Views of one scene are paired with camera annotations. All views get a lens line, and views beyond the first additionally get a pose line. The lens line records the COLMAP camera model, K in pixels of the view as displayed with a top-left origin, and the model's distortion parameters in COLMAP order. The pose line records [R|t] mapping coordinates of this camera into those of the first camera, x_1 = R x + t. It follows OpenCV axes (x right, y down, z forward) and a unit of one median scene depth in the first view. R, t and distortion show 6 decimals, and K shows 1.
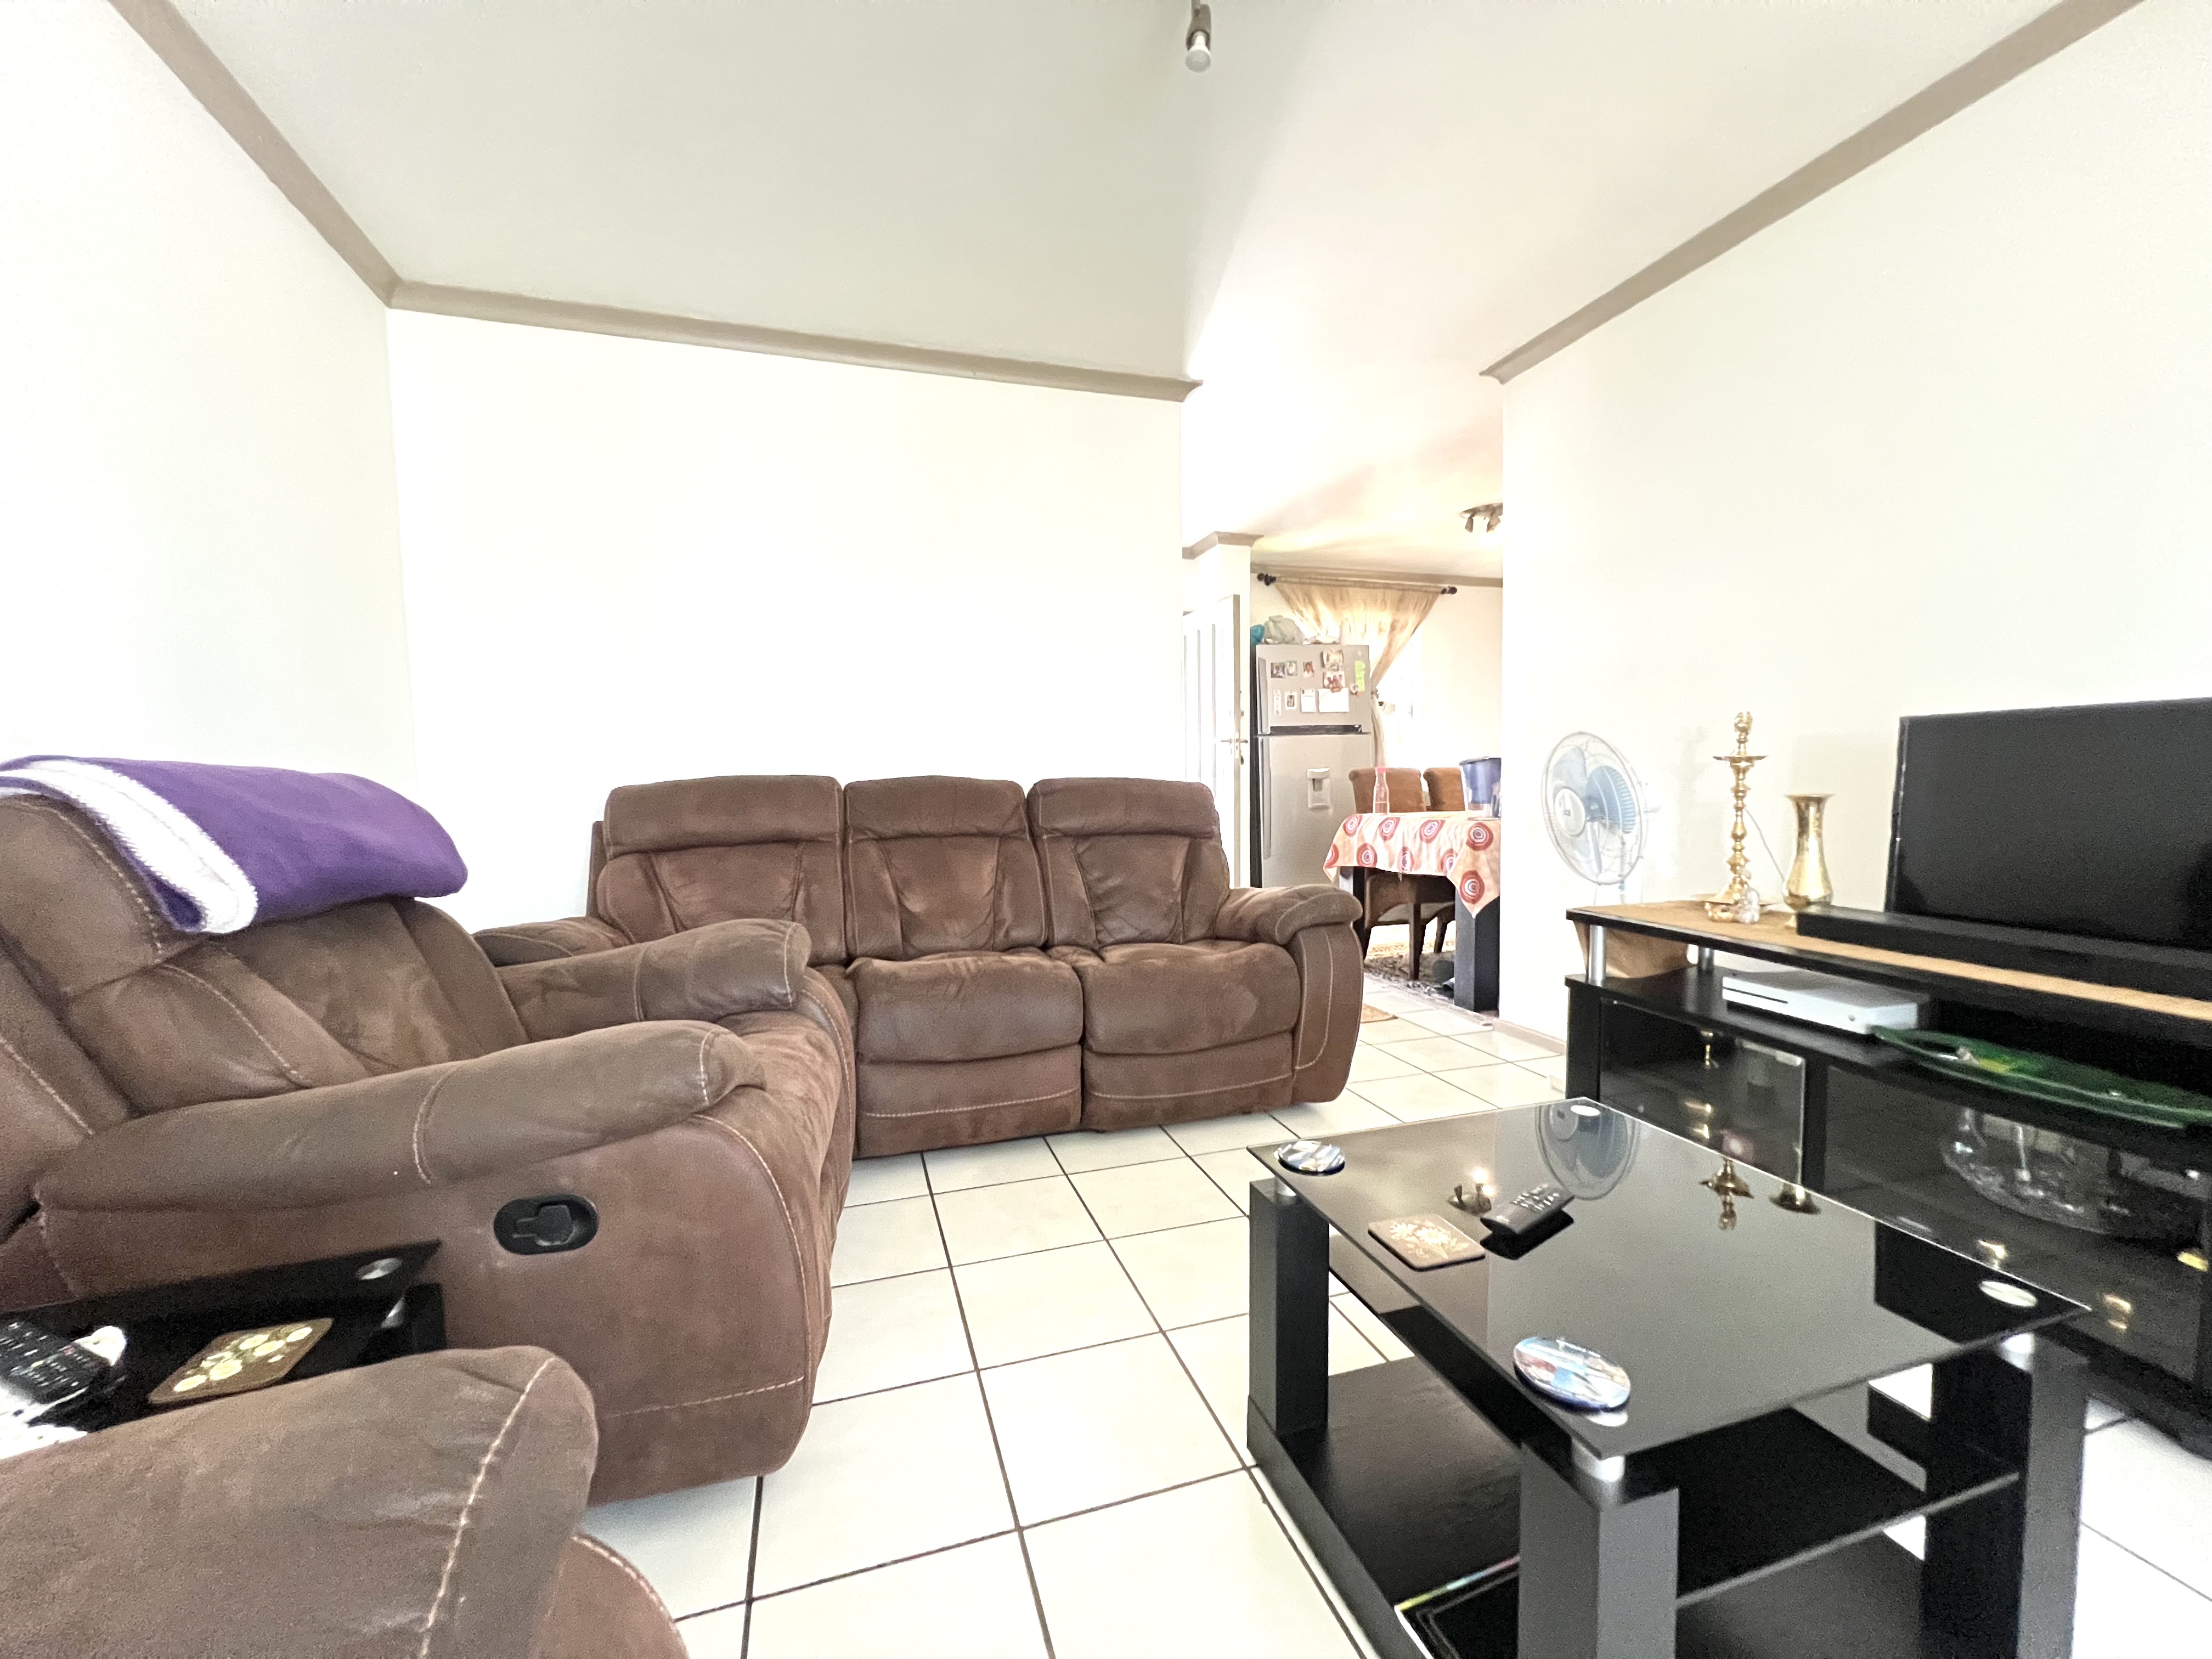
lens RADIAL K [[884.4, 0, 1112.6], [0, 884.4, 841.9], [0, 0, 1]] dist [-0.002949, 0.000971]
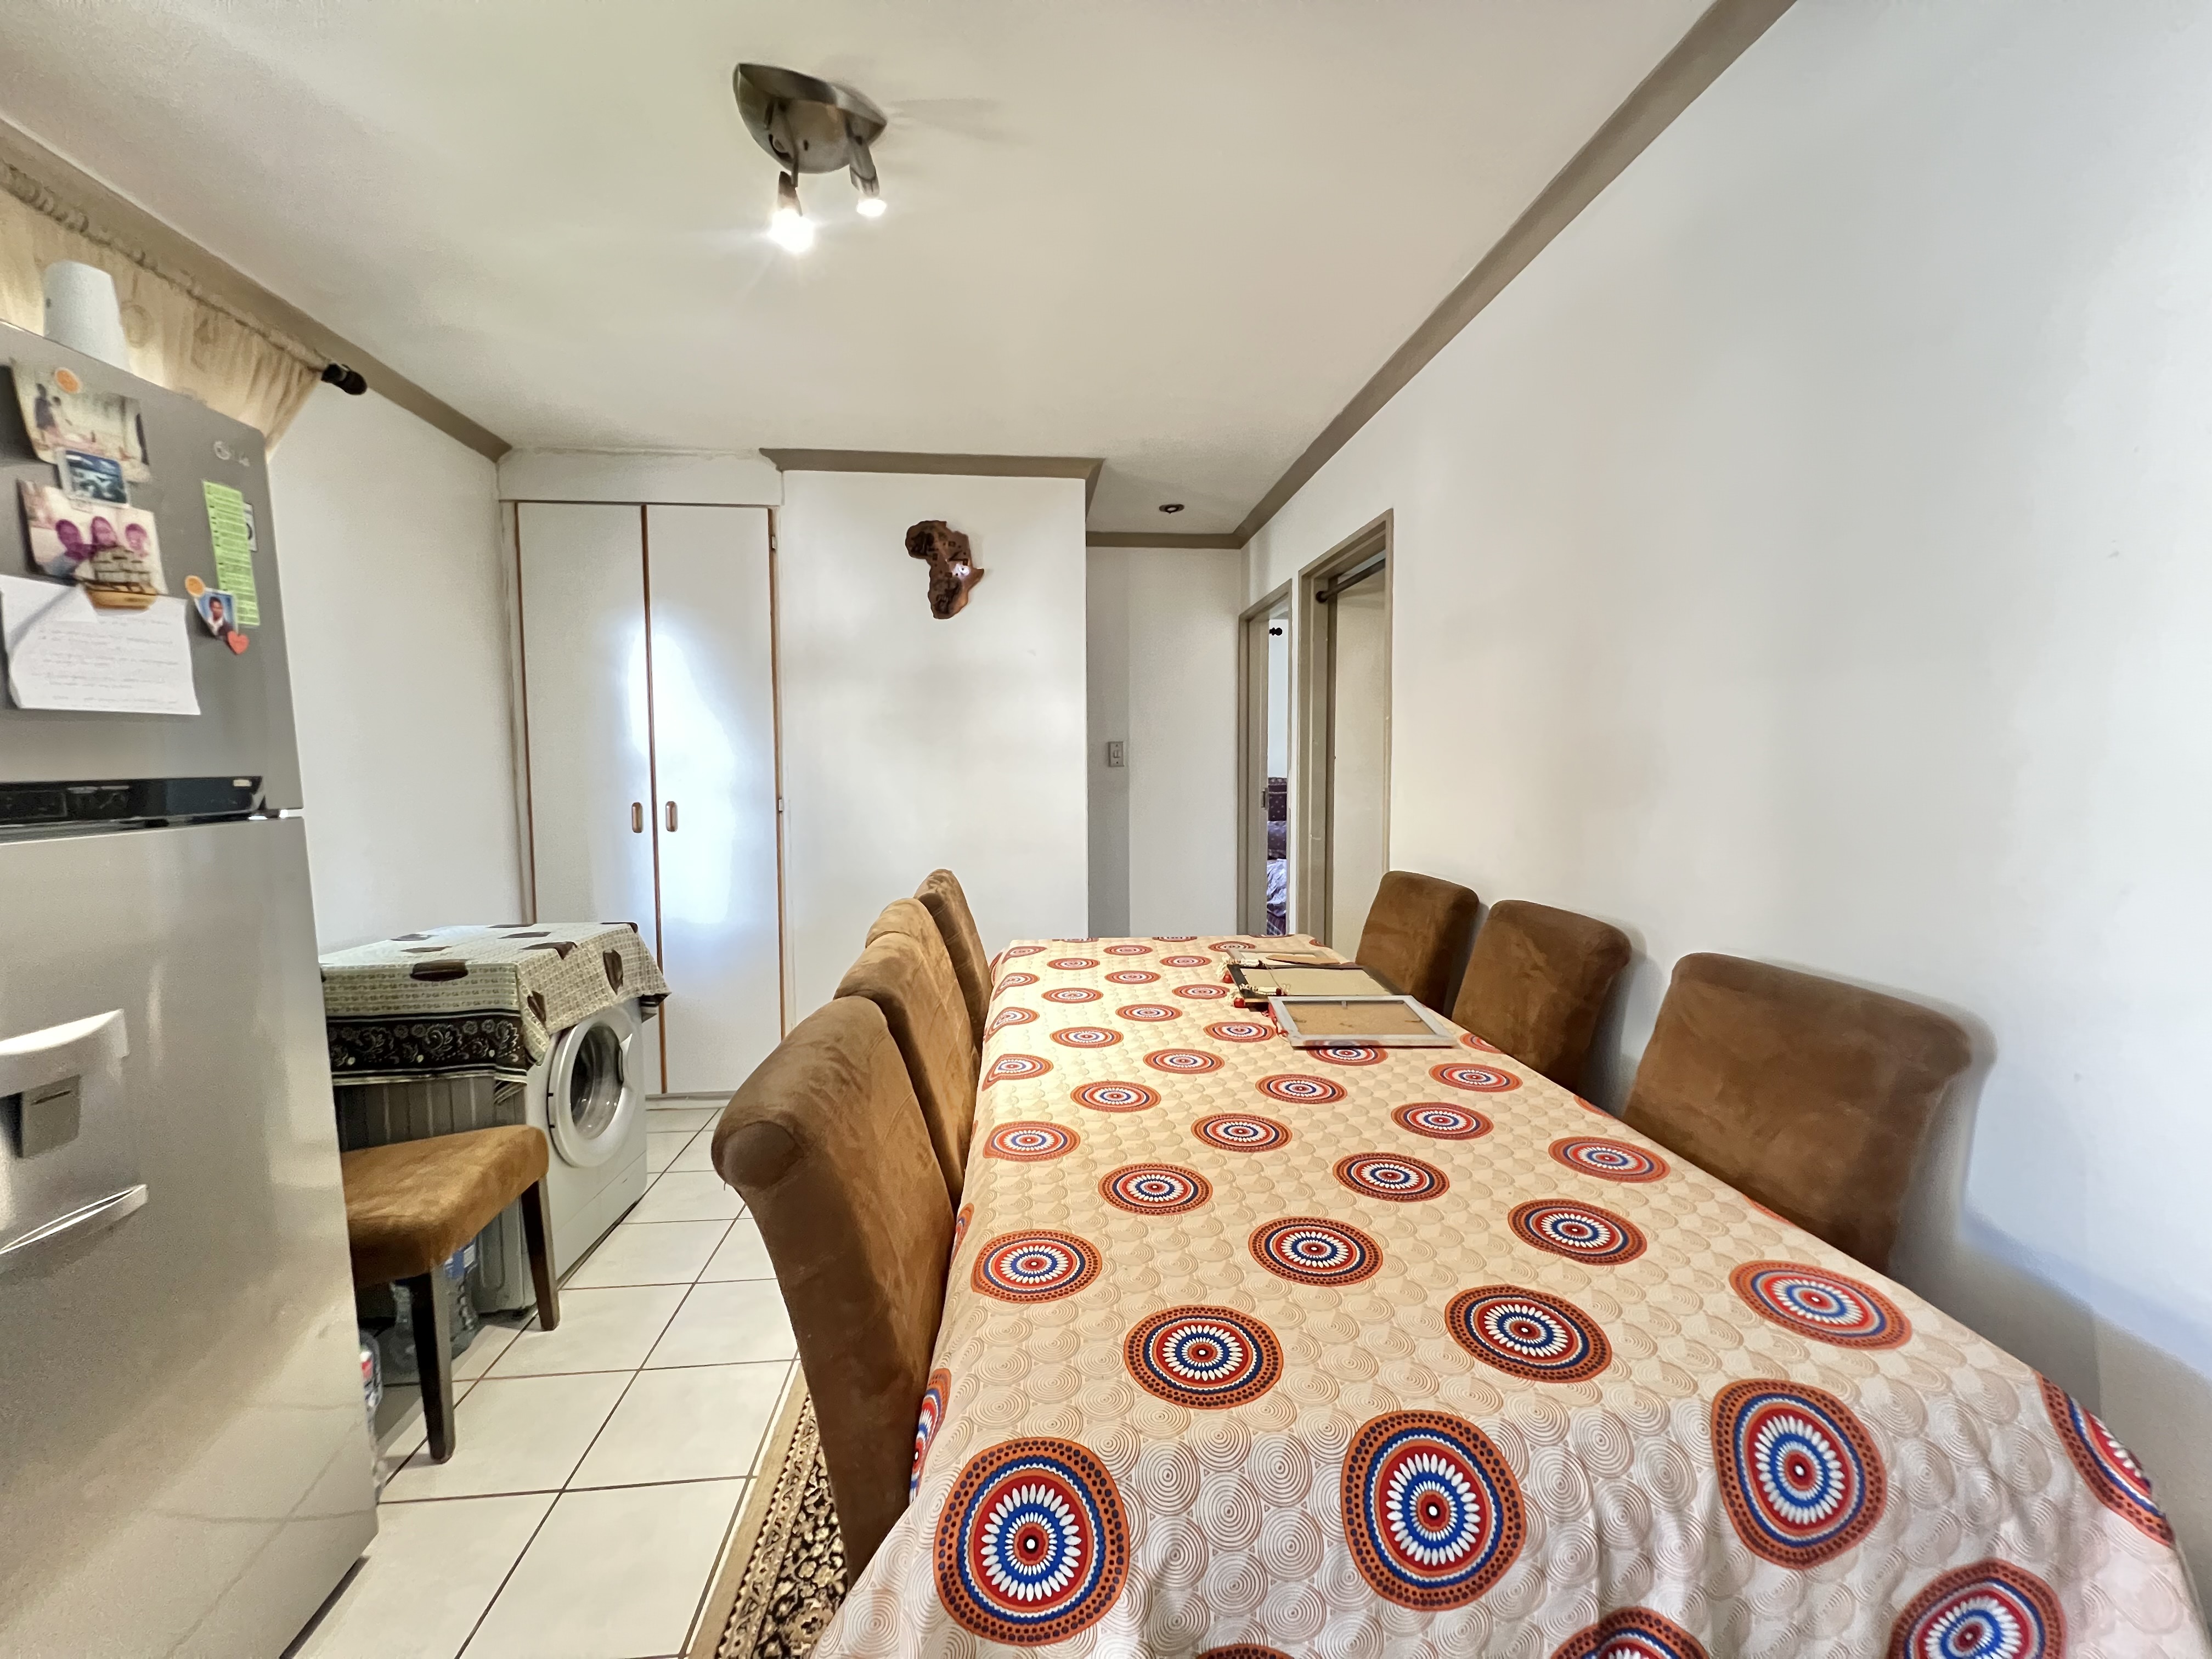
lens RADIAL K [[884.4, 0, 1104.4], [0, 884.4, 834.7], [0, 0, 1]] dist [-0.002949, 0.000971]
pose [[0.218963, -0.058439, 0.973982, 0.109333], [0.072800, 0.996401, 0.043418, -0.113101], [-0.973014, 0.061399, 0.222429, 0.750143]]
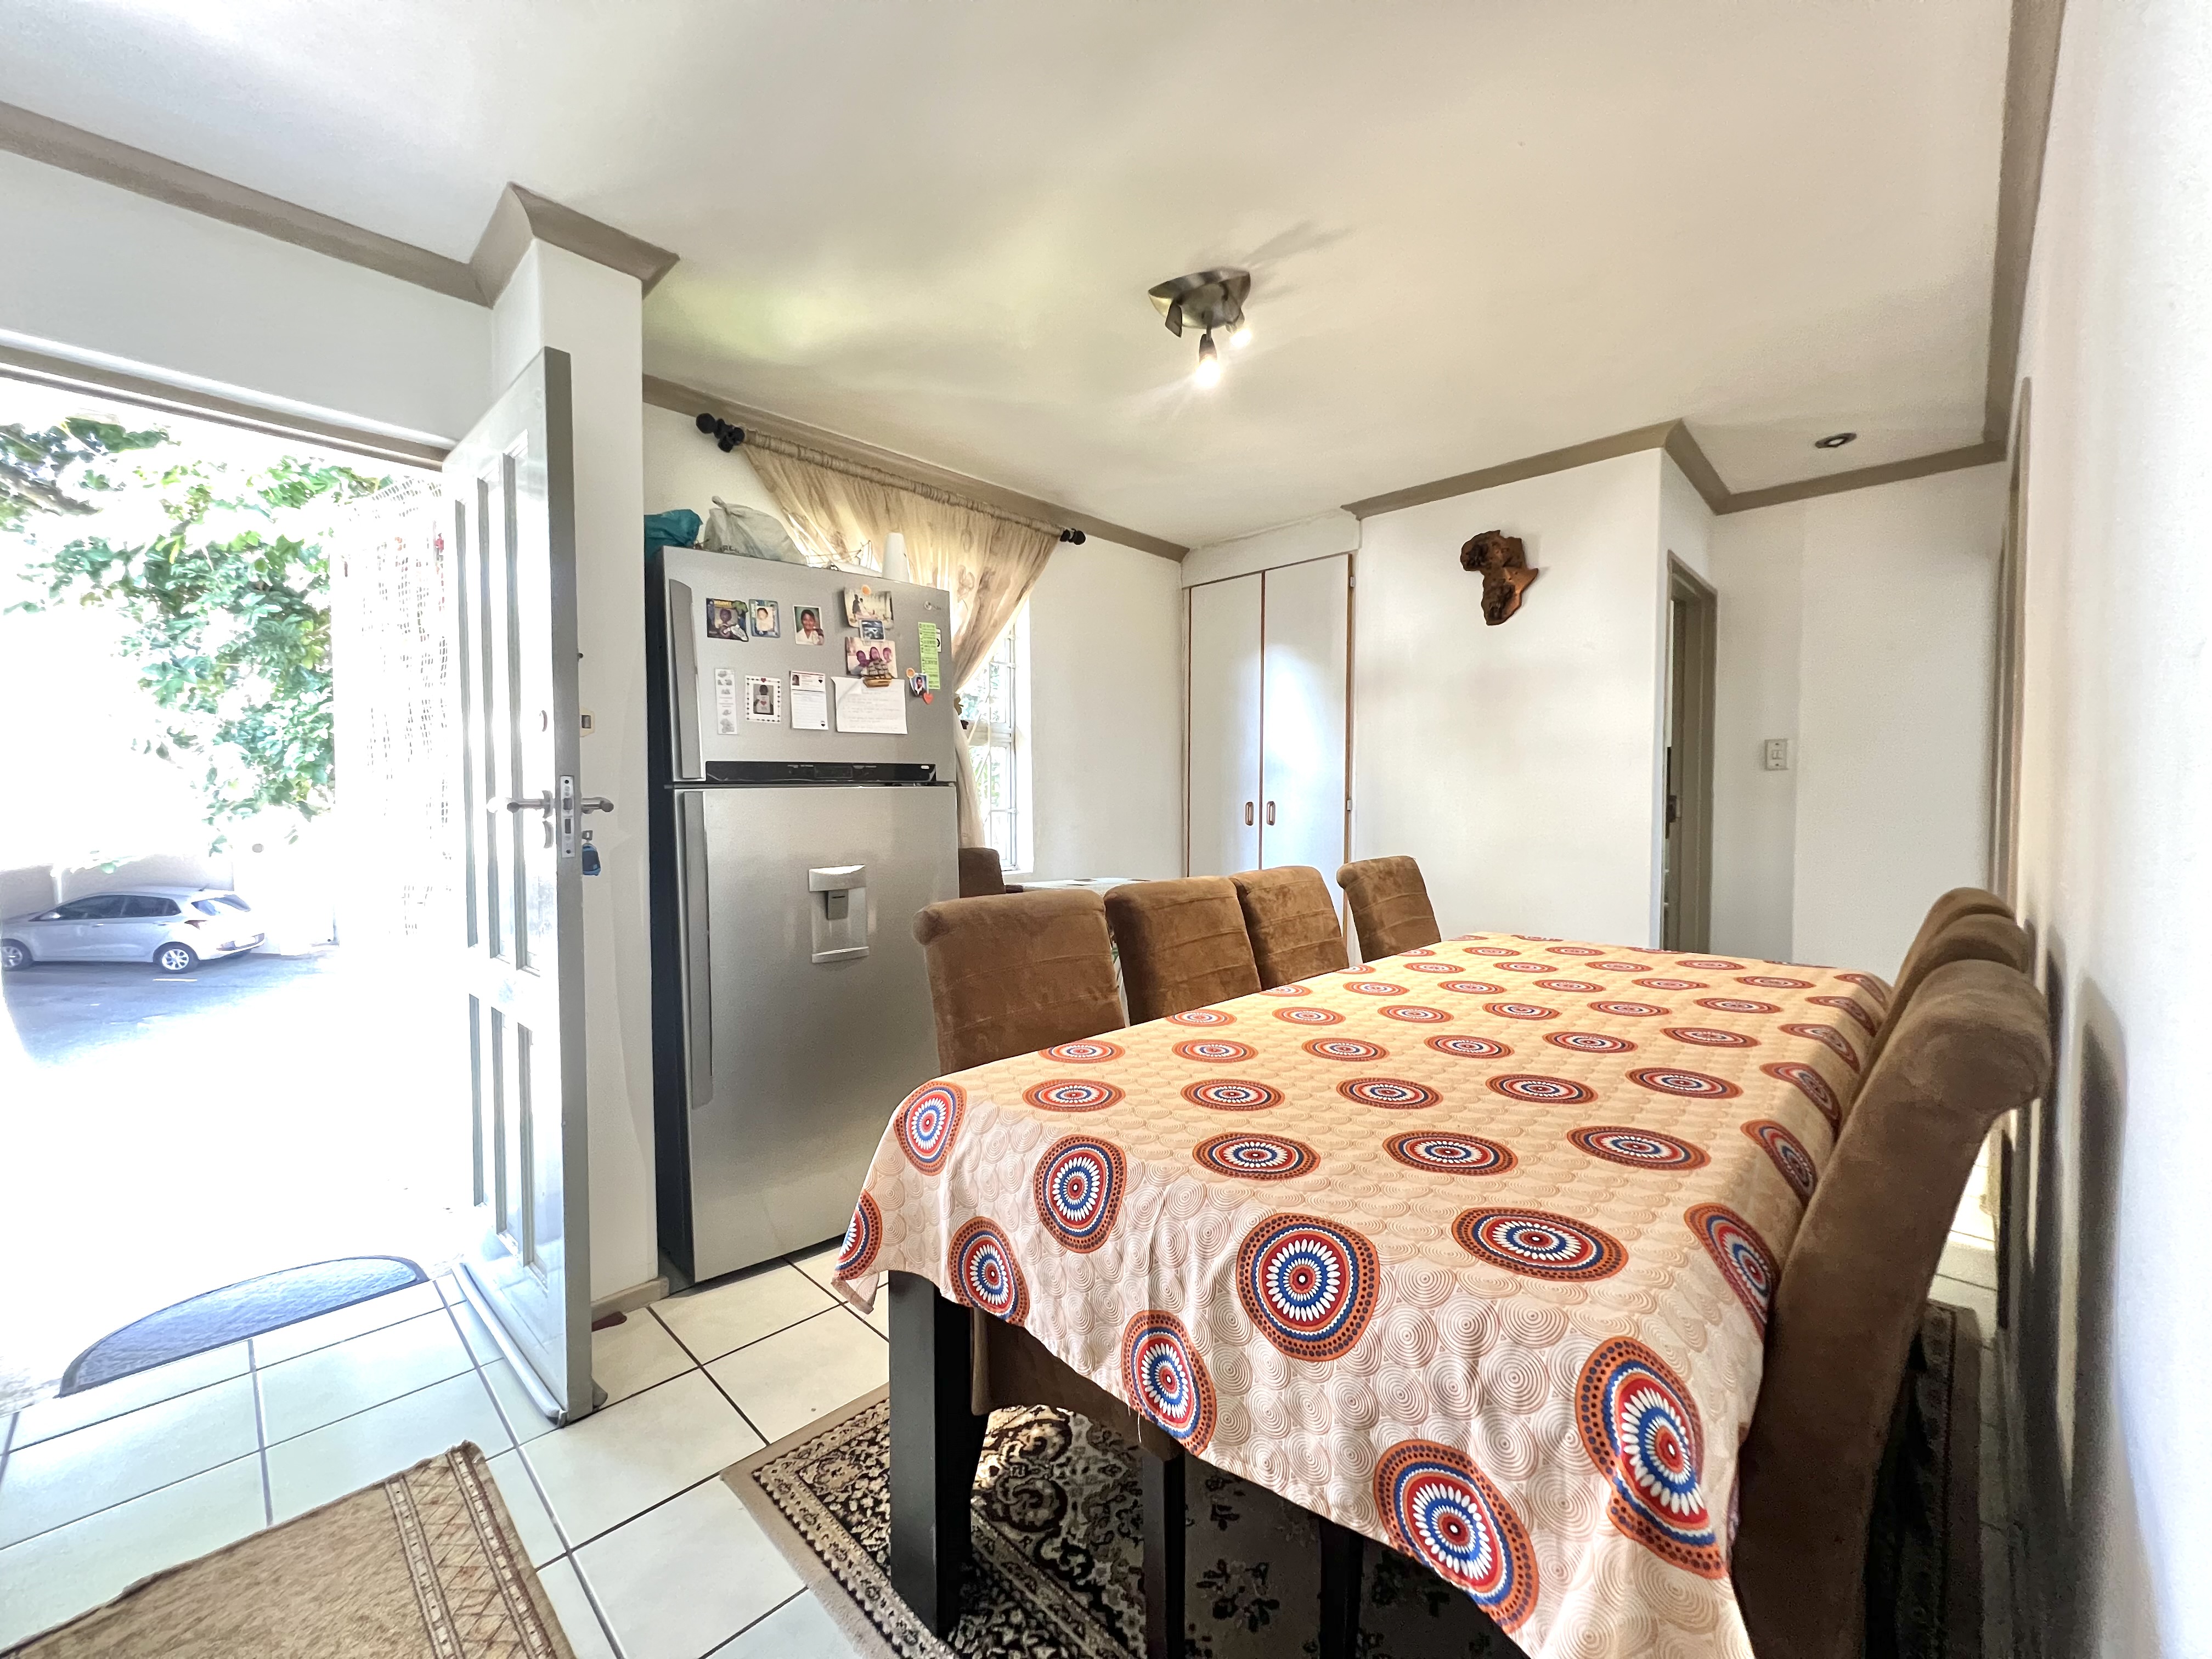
lens RADIAL K [[884.4, 0, 1102.4], [0, 884.4, 835.6], [0, 0, 1]] dist [-0.002949, 0.000971]
pose [[0.886150, -0.004280, 0.463378, 0.150243], [0.022340, 0.999189, -0.033492, -0.080221], [-0.462859, 0.040031, 0.885528, 0.570217]]
